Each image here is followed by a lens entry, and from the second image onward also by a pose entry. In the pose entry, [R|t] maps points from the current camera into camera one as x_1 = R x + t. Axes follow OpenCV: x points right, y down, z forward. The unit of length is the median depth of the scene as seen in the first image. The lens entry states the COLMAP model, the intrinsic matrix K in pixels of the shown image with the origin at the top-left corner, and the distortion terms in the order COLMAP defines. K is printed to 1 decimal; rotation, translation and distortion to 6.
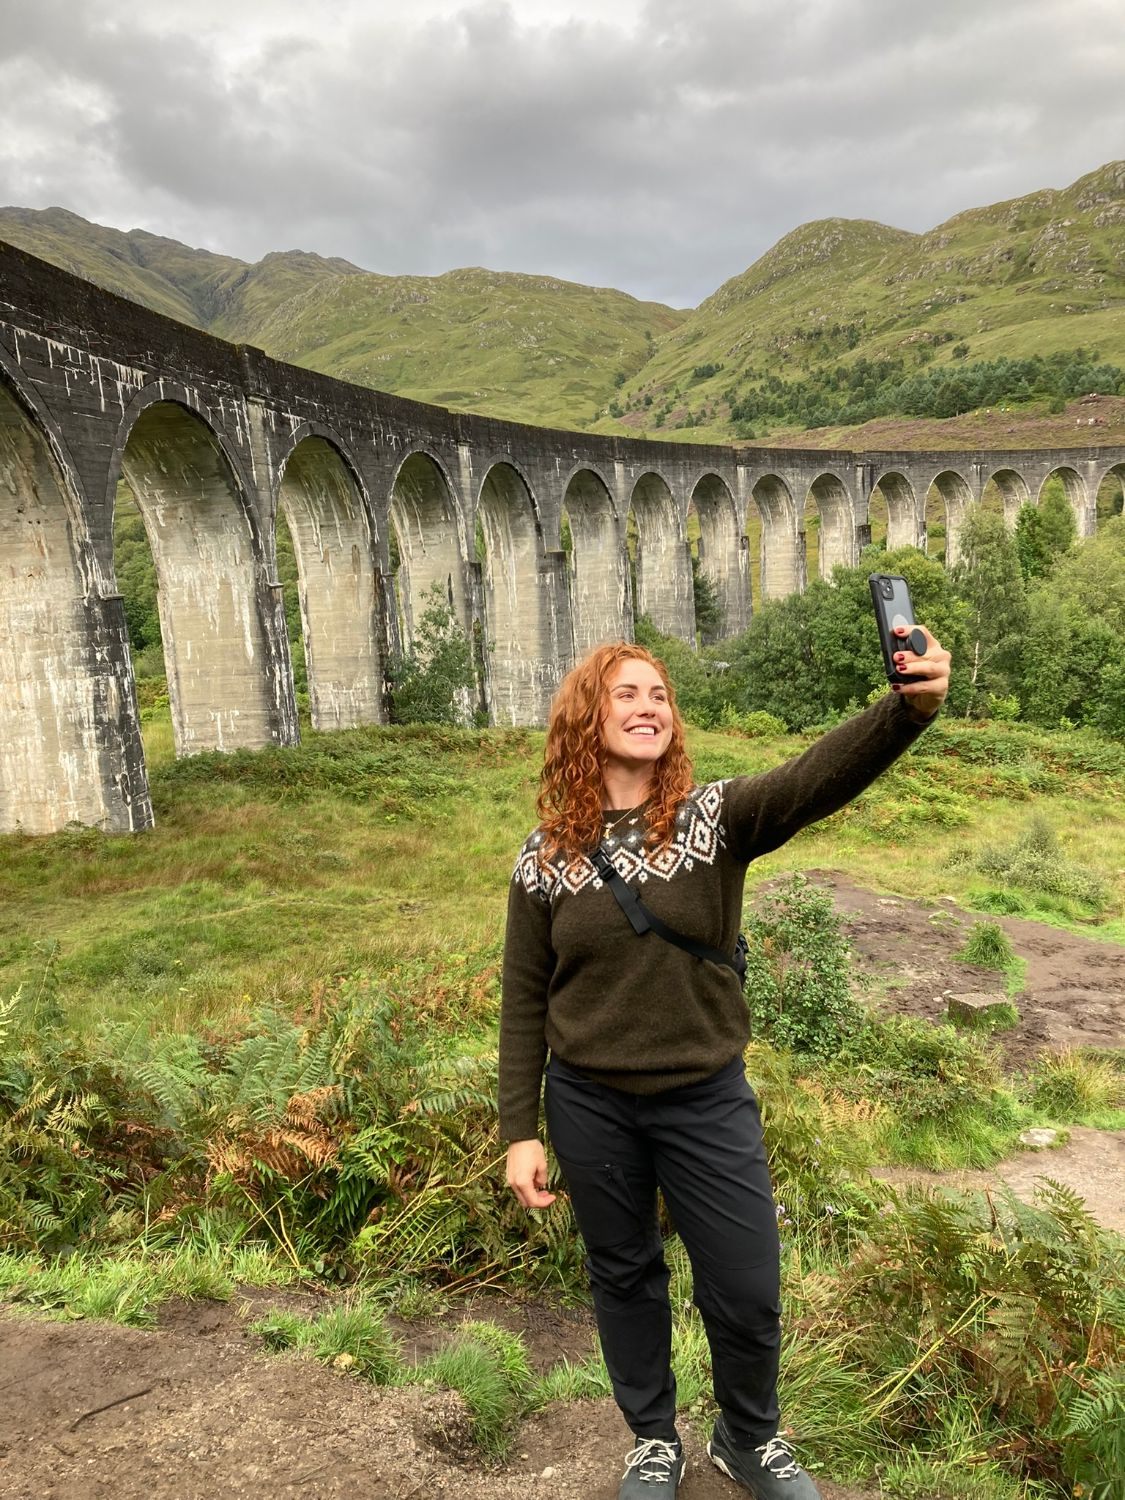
lens RADIAL K [[1229.1, 0, 573.0], [0, 1229.1, 749.3], [0, 0, 1]] dist [0.083400, -0.174962]
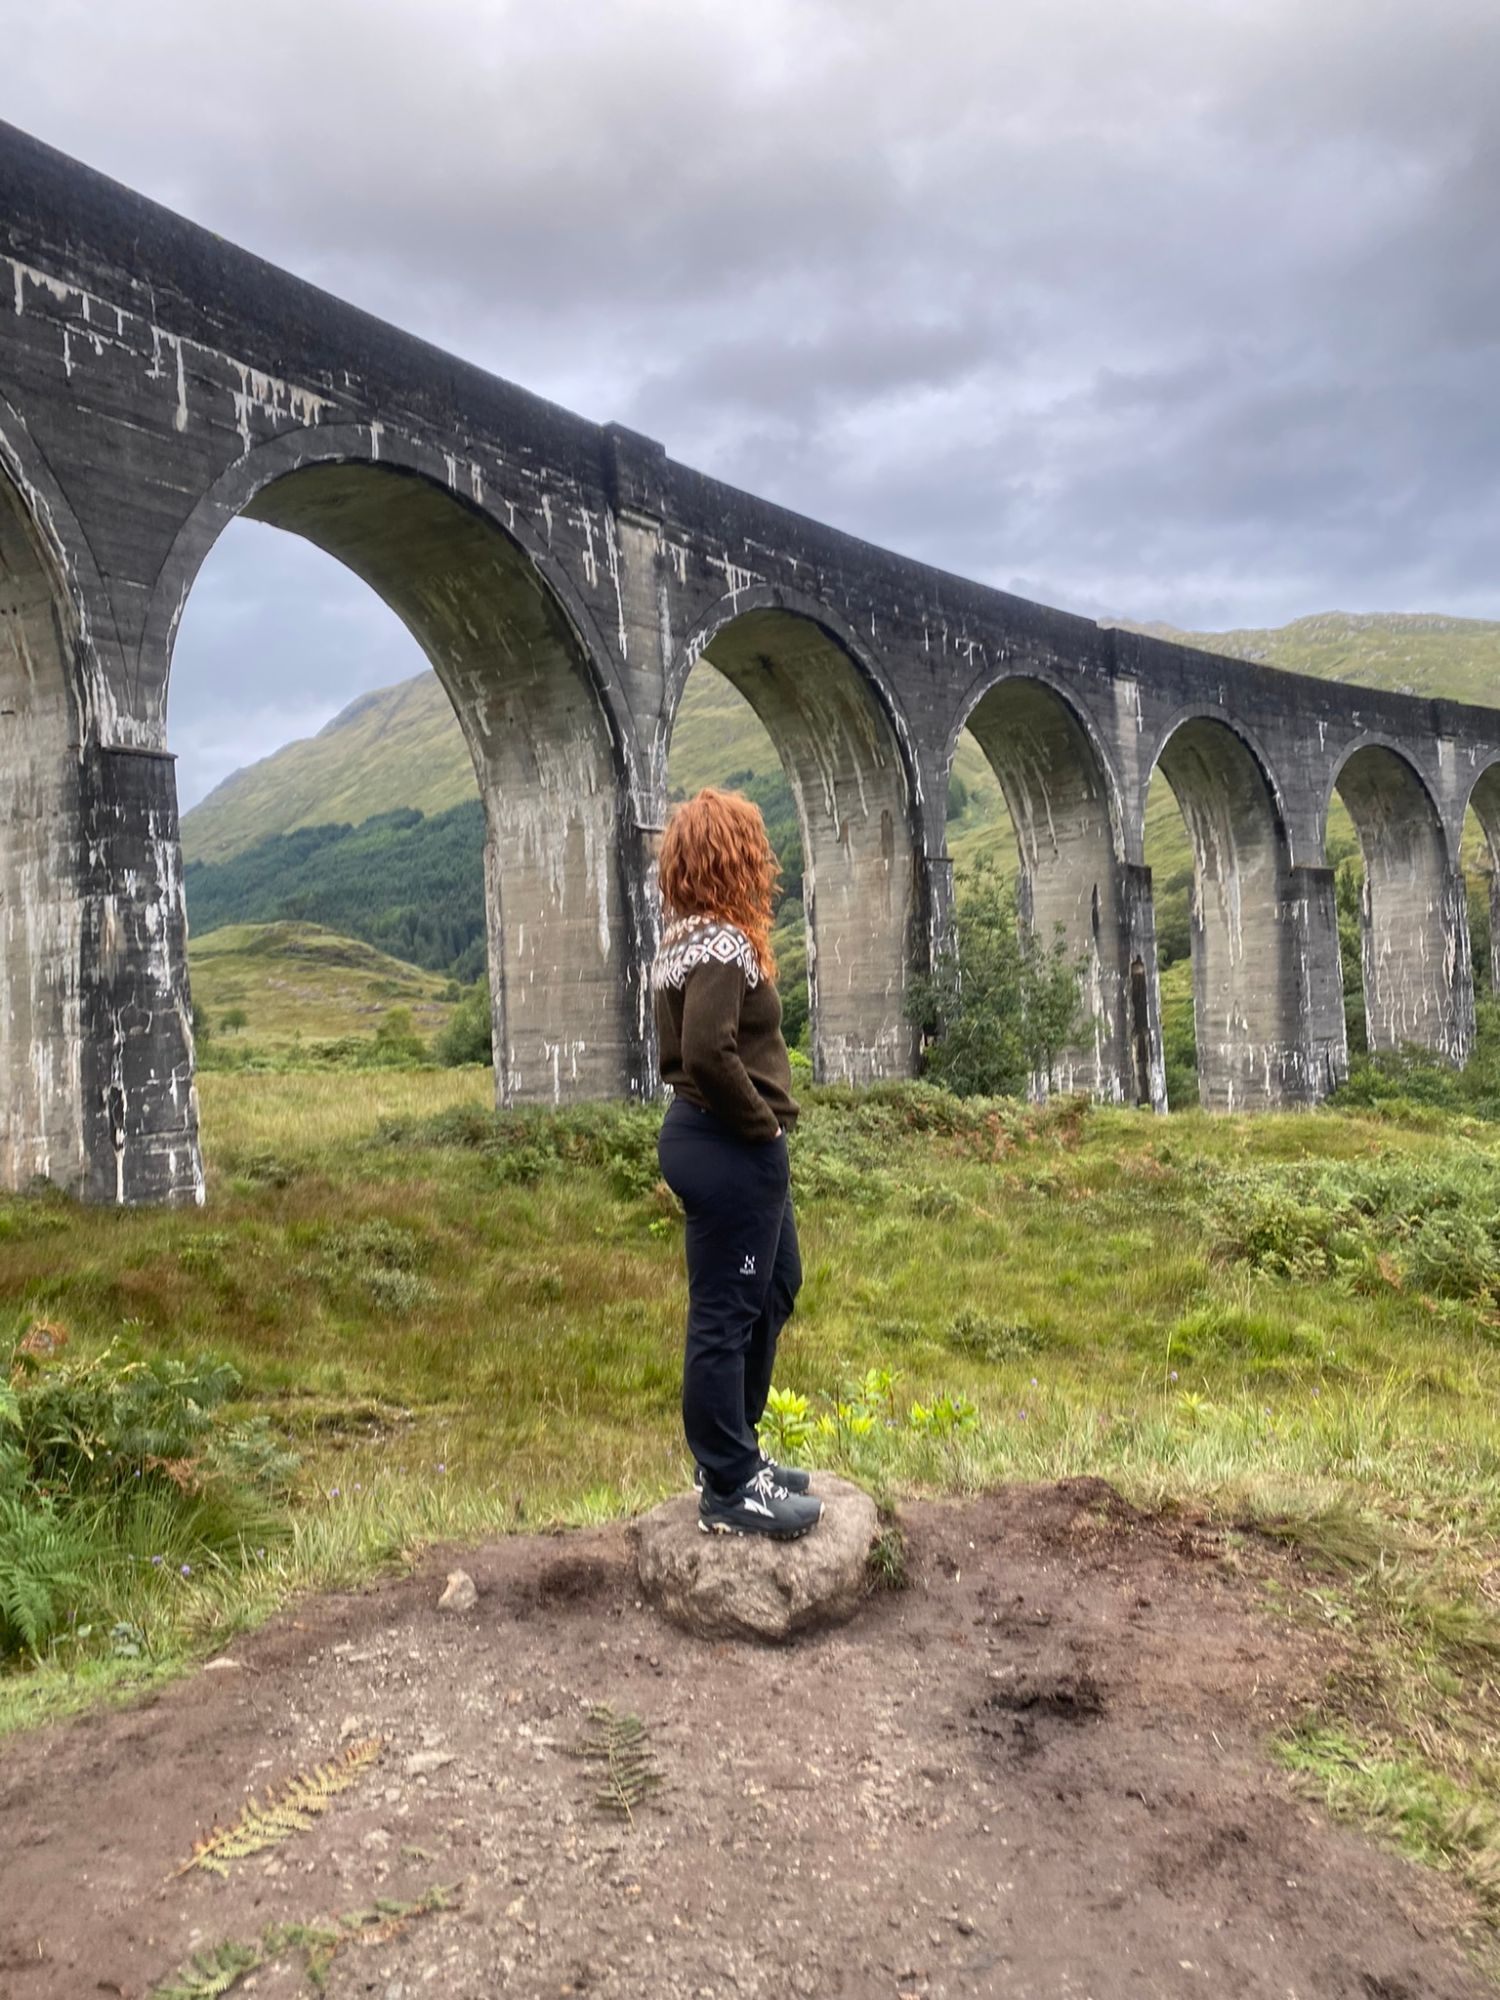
lens RADIAL K [[1515.1, 0, 748.6], [0, 1515.1, 977.3], [0, 0, 1]] dist [0.179091, -0.504527]
pose [[0.904709, 0.005791, -0.425990, 0.079748], [-0.072091, 0.987569, -0.139682, 0.025087], [0.419885, 0.157082, 0.893880, 0.299883]]
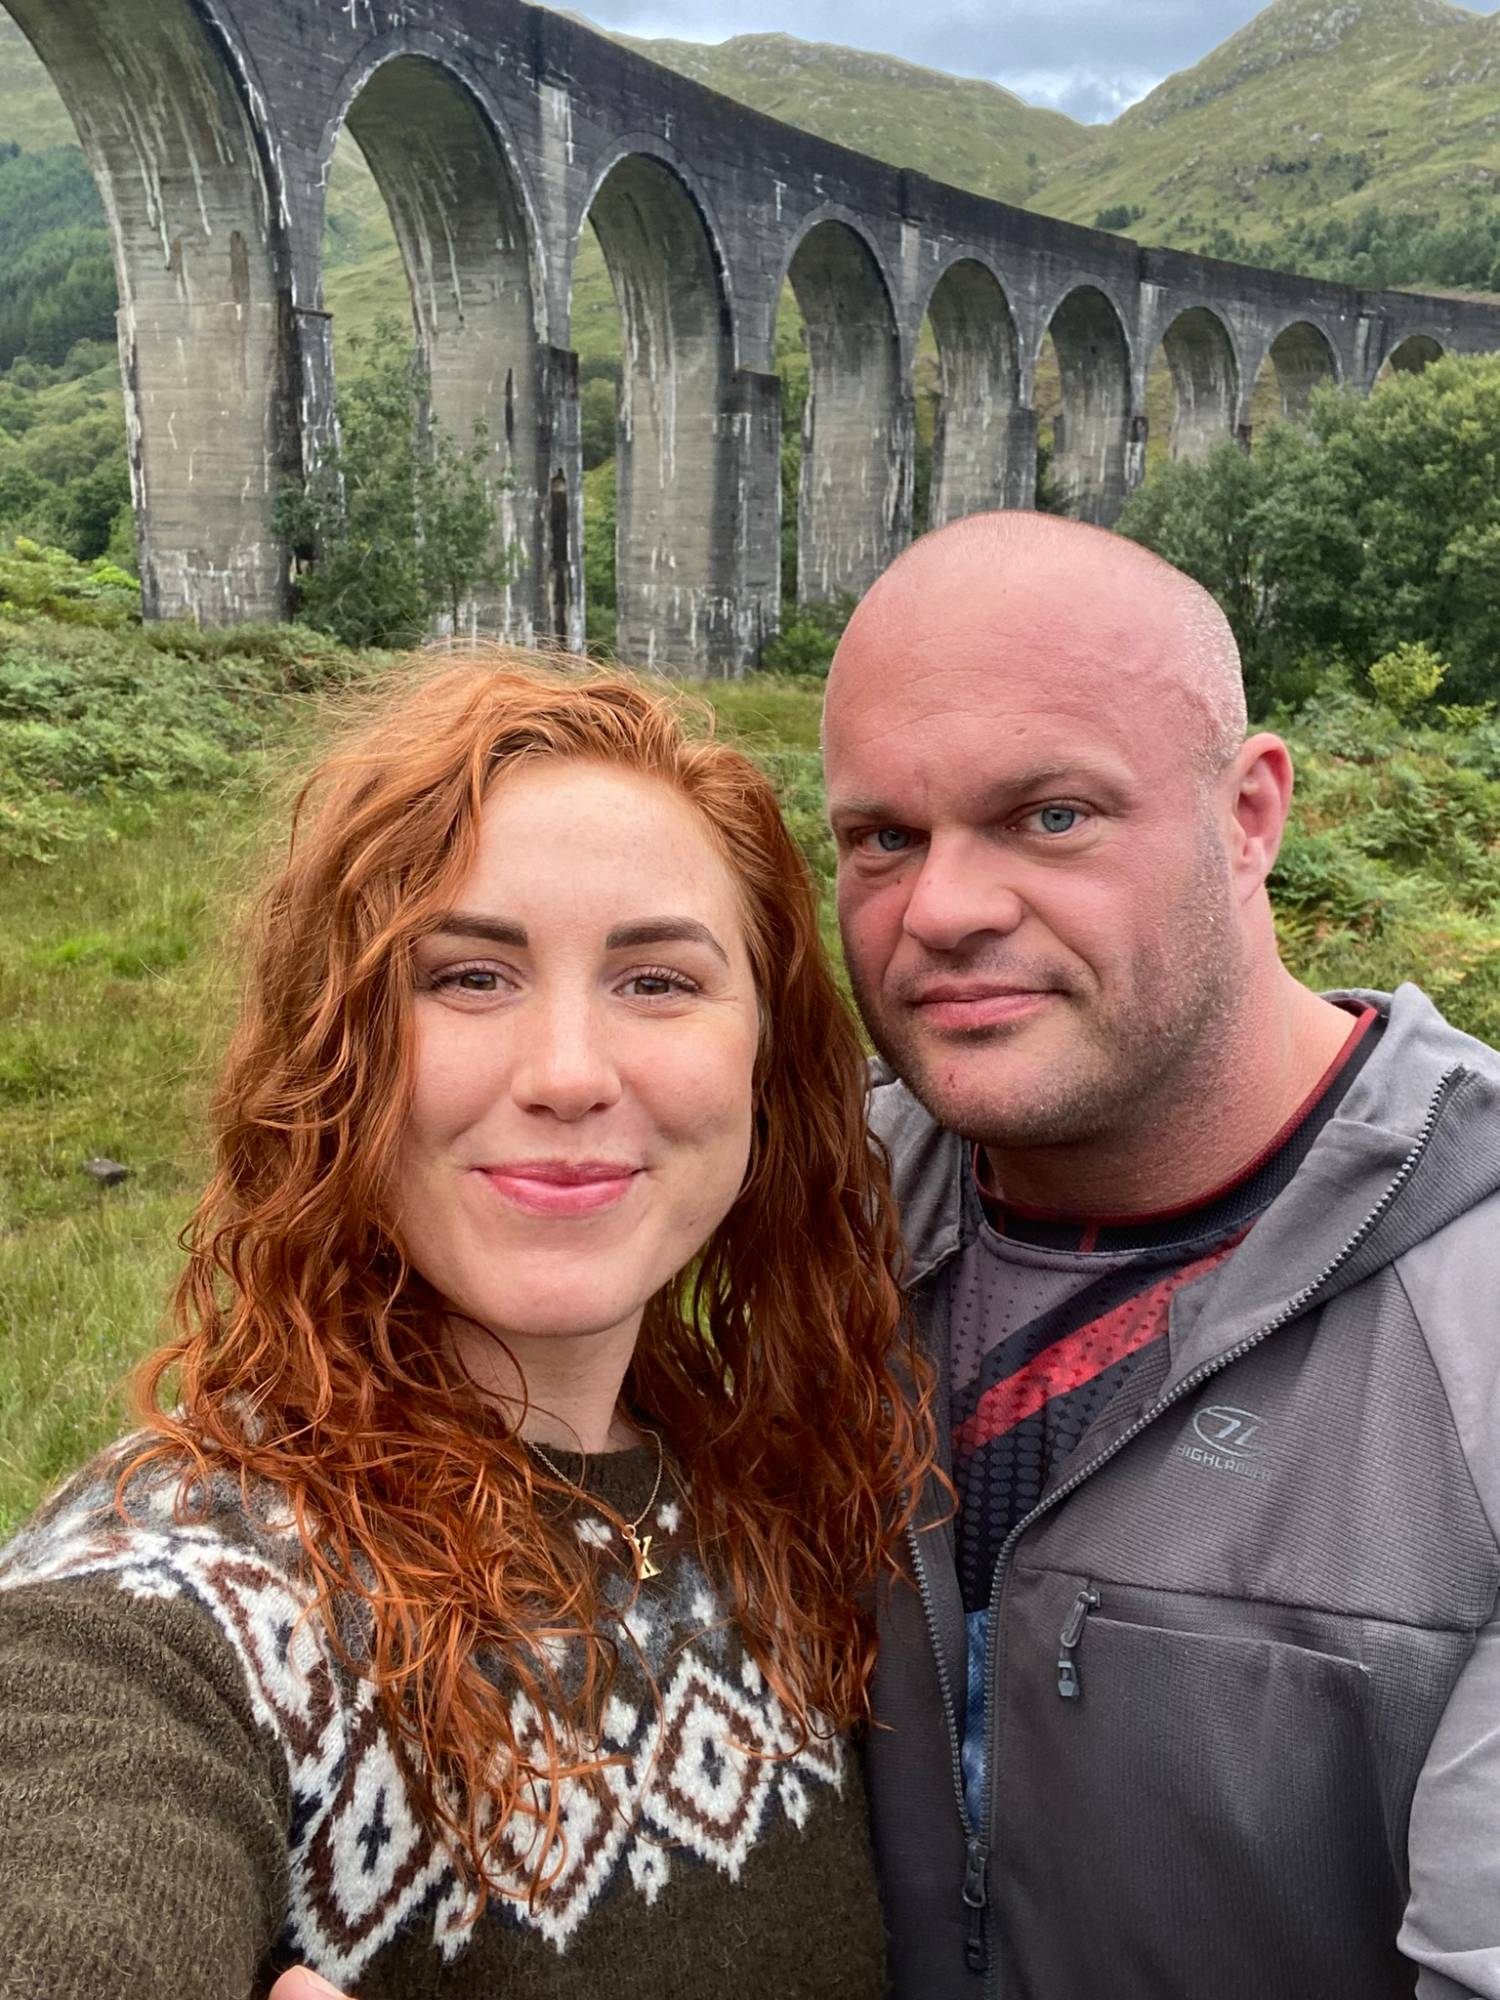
lens RADIAL K [[1776.4, 0, 750.0], [0, 1776.4, 1000.0], [0, 0, 1]] dist [0.108638, -0.120320]
pose [[0.994532, 0.090638, -0.051869, 0.061871], [-0.084334, 0.990013, 0.112973, 0.017205], [0.061590, -0.107981, 0.992243, 0.325737]]
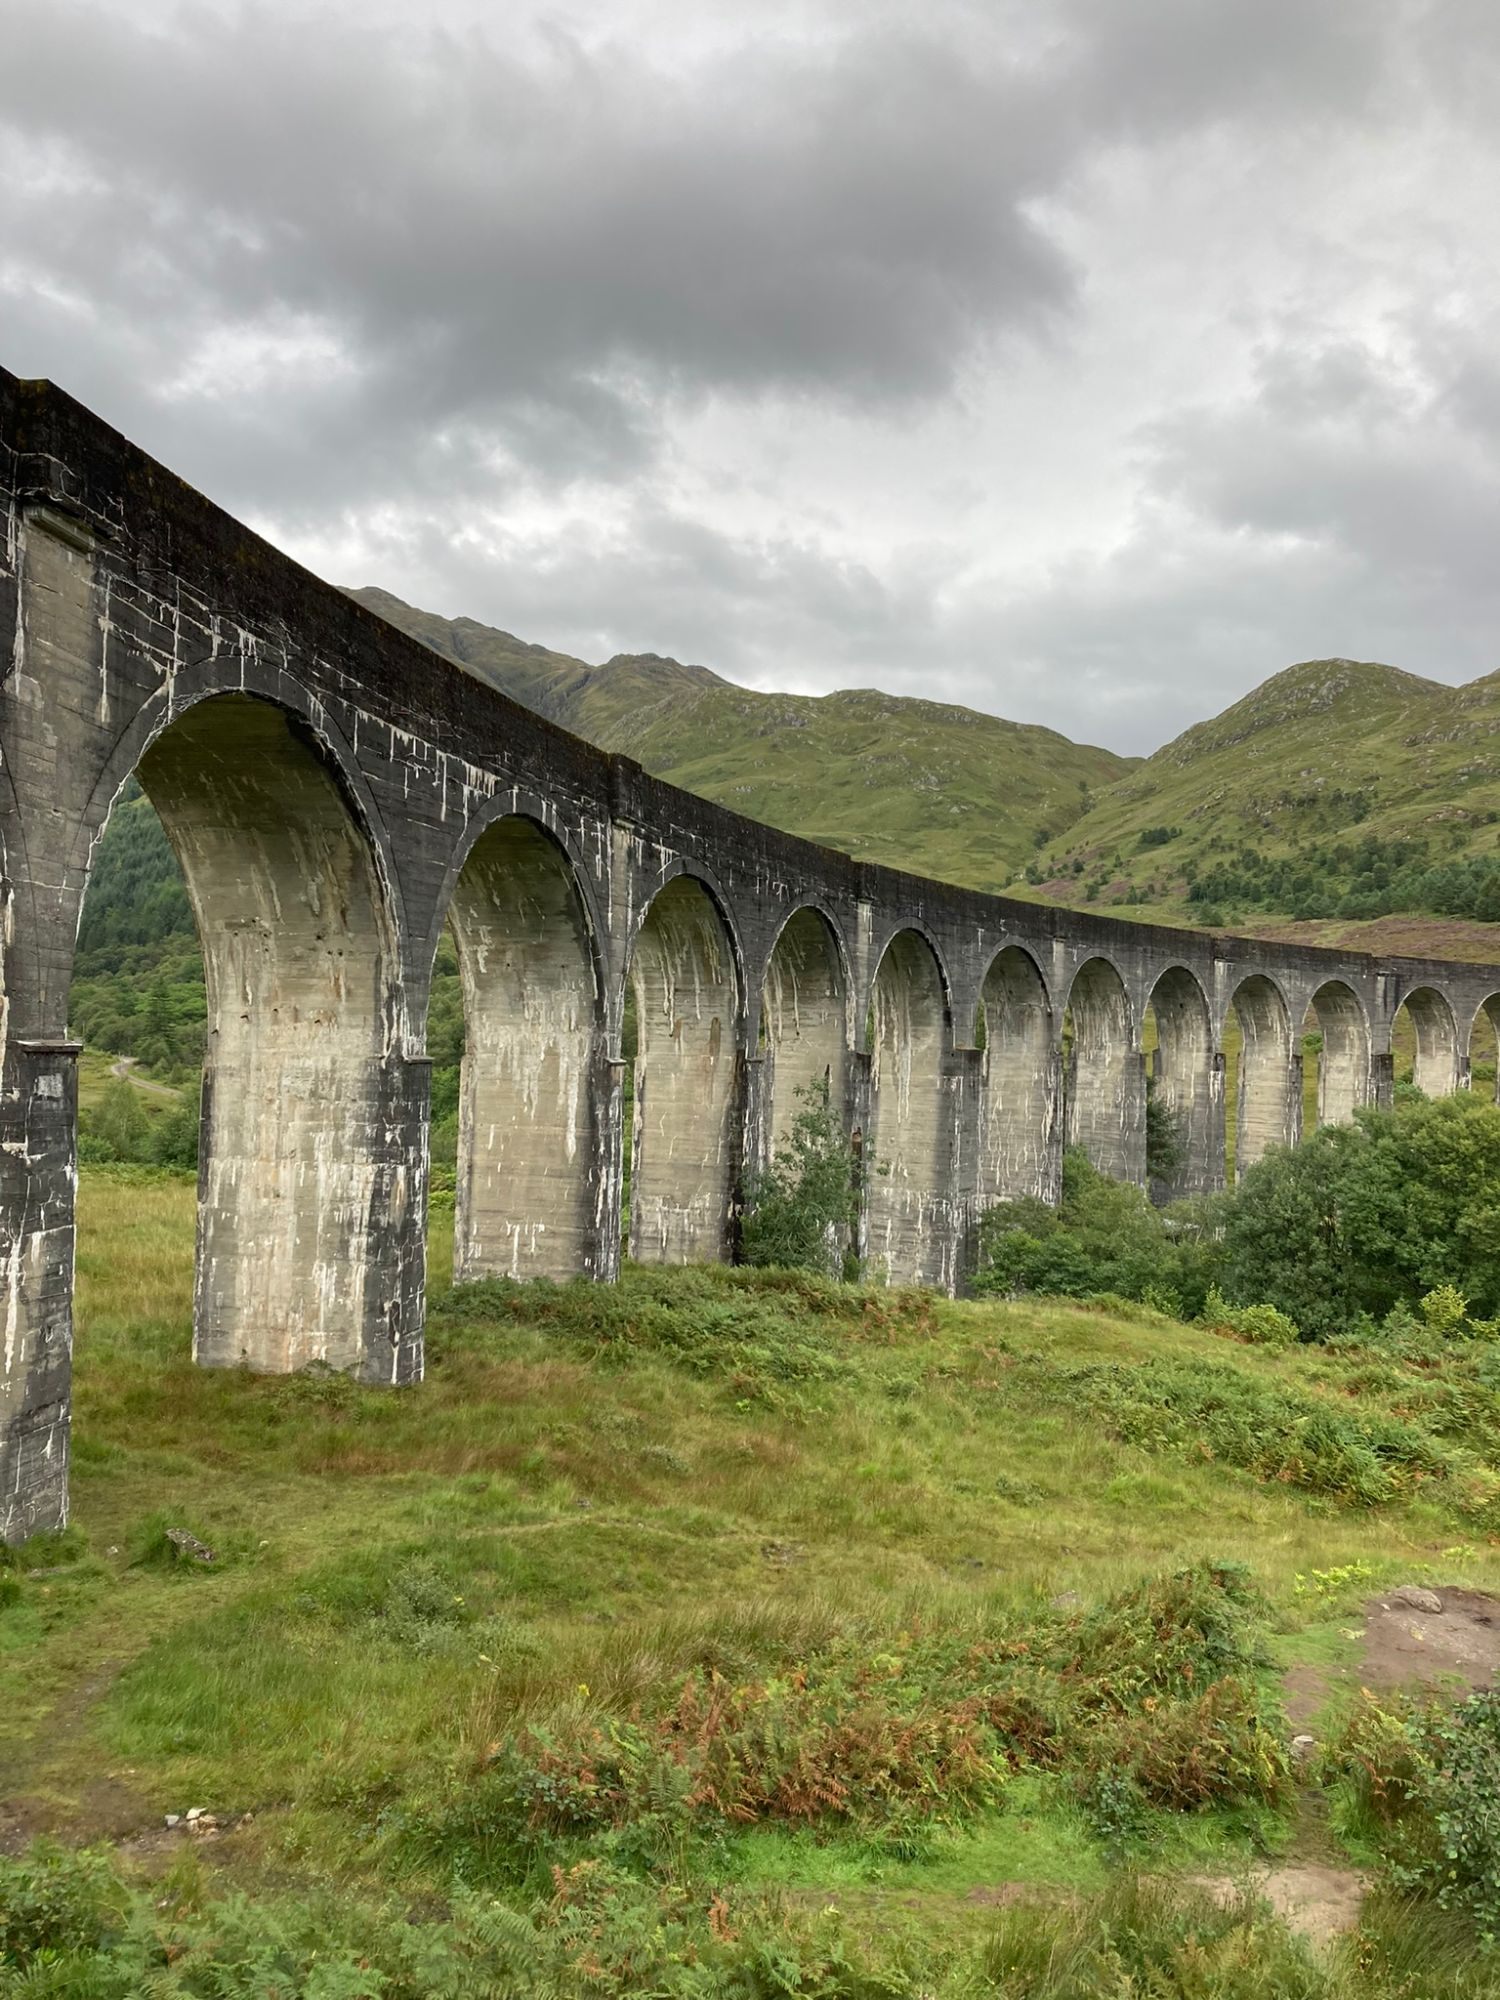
lens RADIAL K [[1628.7, 0, 772.8], [0, 1628.7, 992.9], [0, 0, 1]] dist [0.176020, -0.623967]
pose [[0.989253, 0.089863, -0.115341, -0.027663], [-0.109872, 0.977347, -0.180887, -0.003740], [0.096473, 0.191616, 0.976717, 0.026084]]
